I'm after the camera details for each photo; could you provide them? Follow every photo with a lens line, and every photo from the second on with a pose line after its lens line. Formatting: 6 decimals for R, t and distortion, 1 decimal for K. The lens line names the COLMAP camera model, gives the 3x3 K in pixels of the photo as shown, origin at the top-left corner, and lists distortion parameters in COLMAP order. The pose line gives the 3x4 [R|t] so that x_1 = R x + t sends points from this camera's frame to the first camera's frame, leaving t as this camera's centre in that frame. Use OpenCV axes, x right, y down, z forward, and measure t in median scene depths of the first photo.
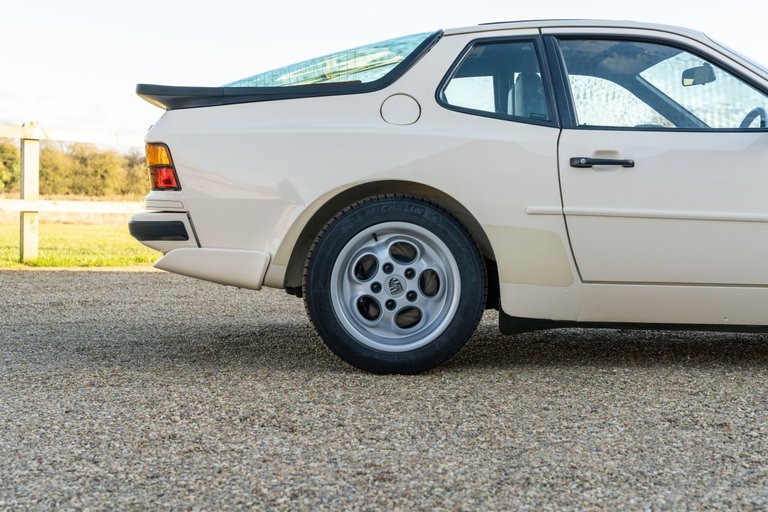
lens RADIAL K [[1159.7, 0, 384.0], [0, 1159.7, 256.0], [0, 0, 1]] dist [0.041202, -0.003012]
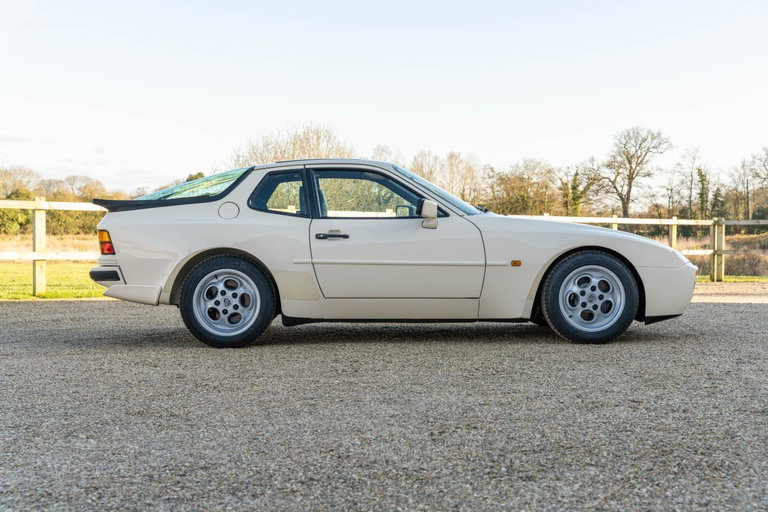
lens RADIAL K [[1159.7, 0, 384.0], [0, 1159.7, 256.0], [0, 0, 1]] dist [0.041202, -0.003012]
pose [[0.999738, -0.019802, -0.011476, 0.290466], [0.019504, 0.999486, -0.025460, 0.003438], [0.011975, 0.025230, 0.999610, -0.913744]]
